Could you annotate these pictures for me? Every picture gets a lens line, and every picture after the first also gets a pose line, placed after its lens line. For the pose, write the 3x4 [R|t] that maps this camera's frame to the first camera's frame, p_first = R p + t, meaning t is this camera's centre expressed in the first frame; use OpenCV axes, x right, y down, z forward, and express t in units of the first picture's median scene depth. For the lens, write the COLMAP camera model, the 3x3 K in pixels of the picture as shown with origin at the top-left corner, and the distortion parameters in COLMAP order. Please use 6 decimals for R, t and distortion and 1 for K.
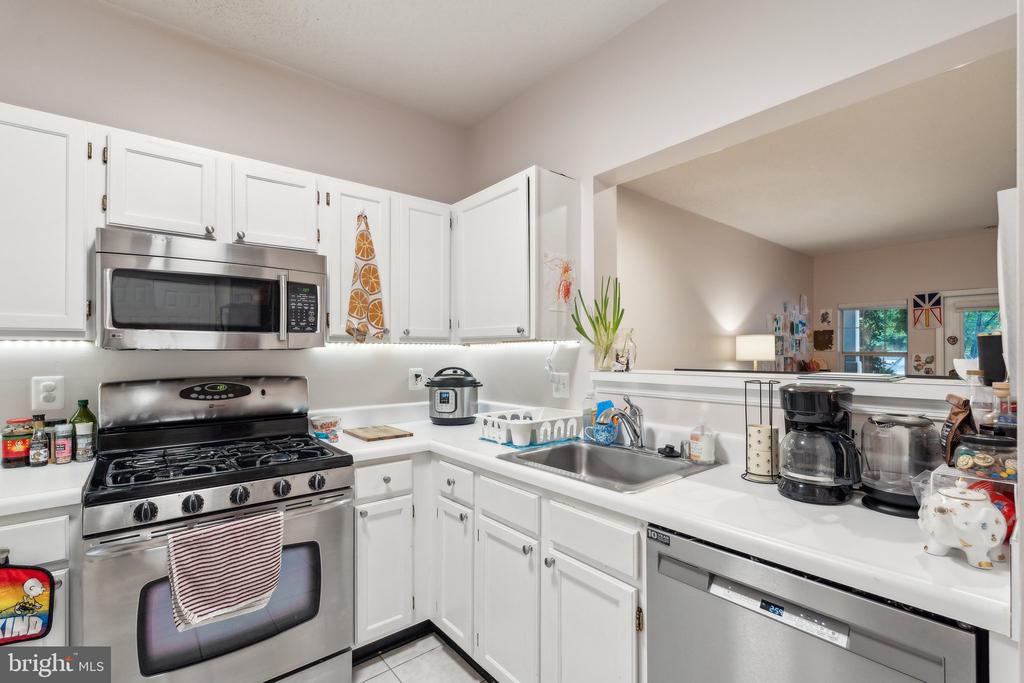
lens RADIAL K [[467.9, 0, 515.4], [0, 467.9, 345.2], [0, 0, 1]] dist [0.003507, -0.000816]
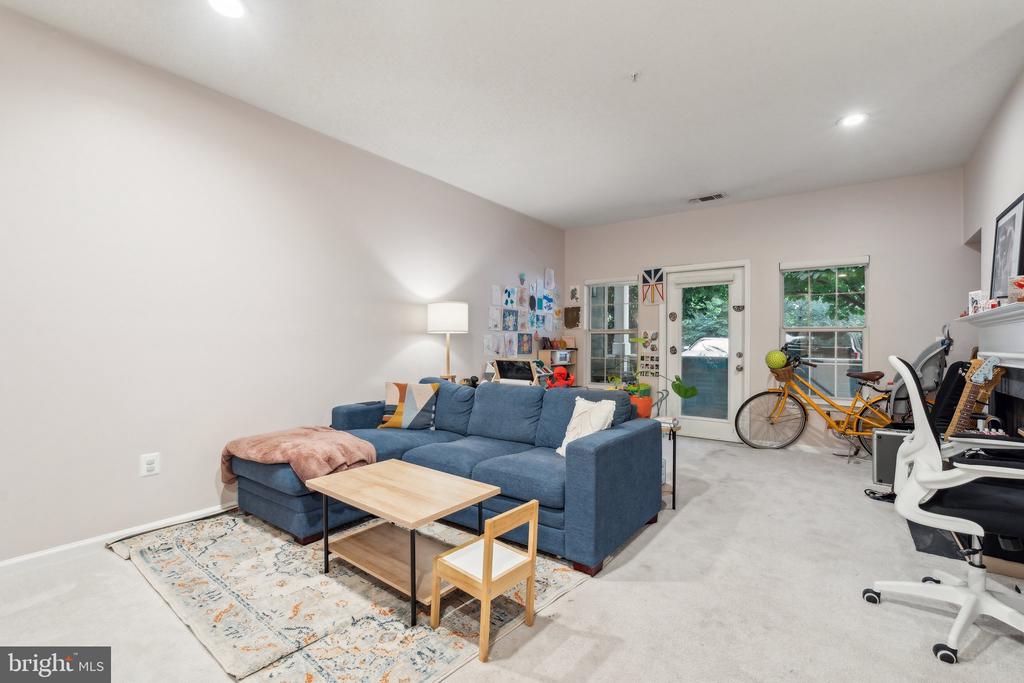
lens RADIAL K [[467.9, 0, 515.4], [0, 467.9, 345.2], [0, 0, 1]] dist [0.003507, -0.000816]
pose [[0.968634, 0.001256, 0.248490, 0.404817], [-0.006035, 0.999811, 0.018471, 0.038228], [-0.248420, -0.019391, 0.968458, 0.131073]]
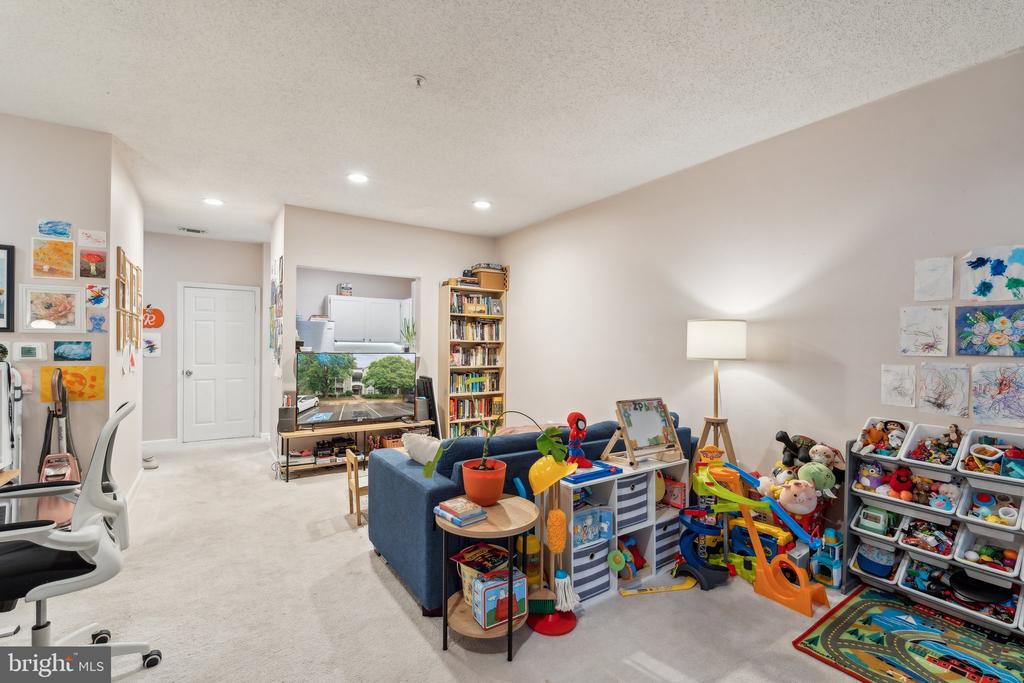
lens RADIAL K [[467.9, 0, 515.4], [0, 467.9, 345.2], [0, 0, 1]] dist [0.003507, -0.000816]
pose [[-0.091088, 0.002770, -0.995839, 1.135795], [0.007319, 0.999971, 0.002113, 0.009866], [0.995816, -0.007096, -0.091106, 0.766369]]
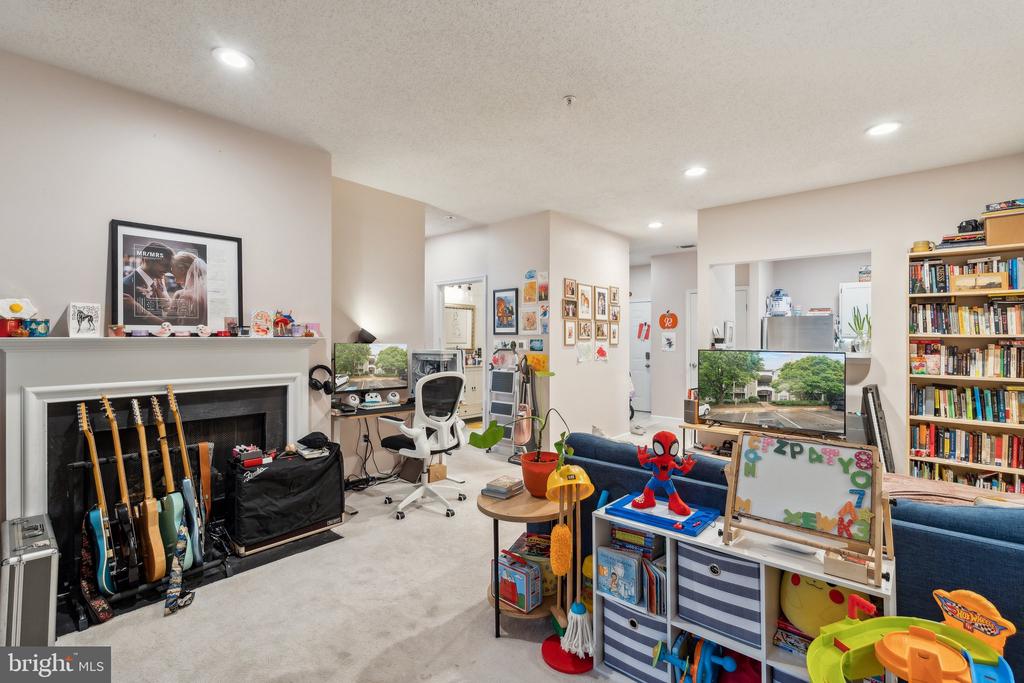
lens RADIAL K [[467.9, 0, 515.4], [0, 467.9, 345.2], [0, 0, 1]] dist [0.003507, -0.000816]
pose [[-0.987950, 0.000186, -0.154772, 0.802169], [0.000610, 0.999996, -0.002691, 0.016779], [0.154771, -0.002753, -0.987946, 1.130028]]
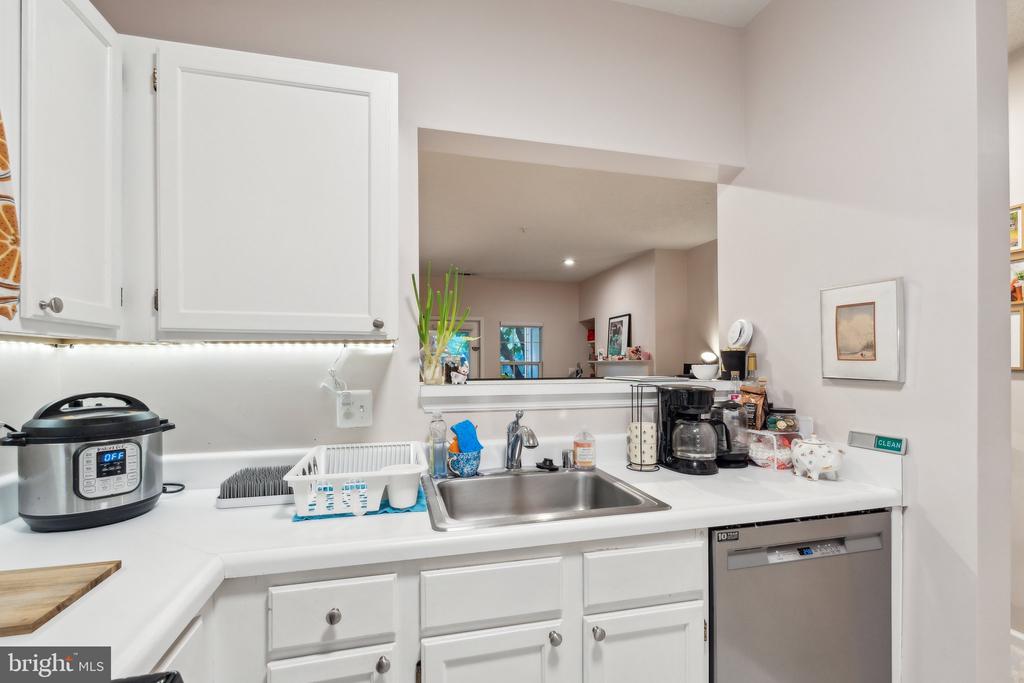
lens RADIAL K [[467.9, 0, 515.4], [0, 467.9, 345.2], [0, 0, 1]] dist [0.003507, -0.000816]
pose [[0.422448, 0.030796, 0.905864, -0.210079], [-0.012397, 0.999525, -0.028199, 0.003953], [-0.906302, 0.000683, 0.422629, 0.240969]]
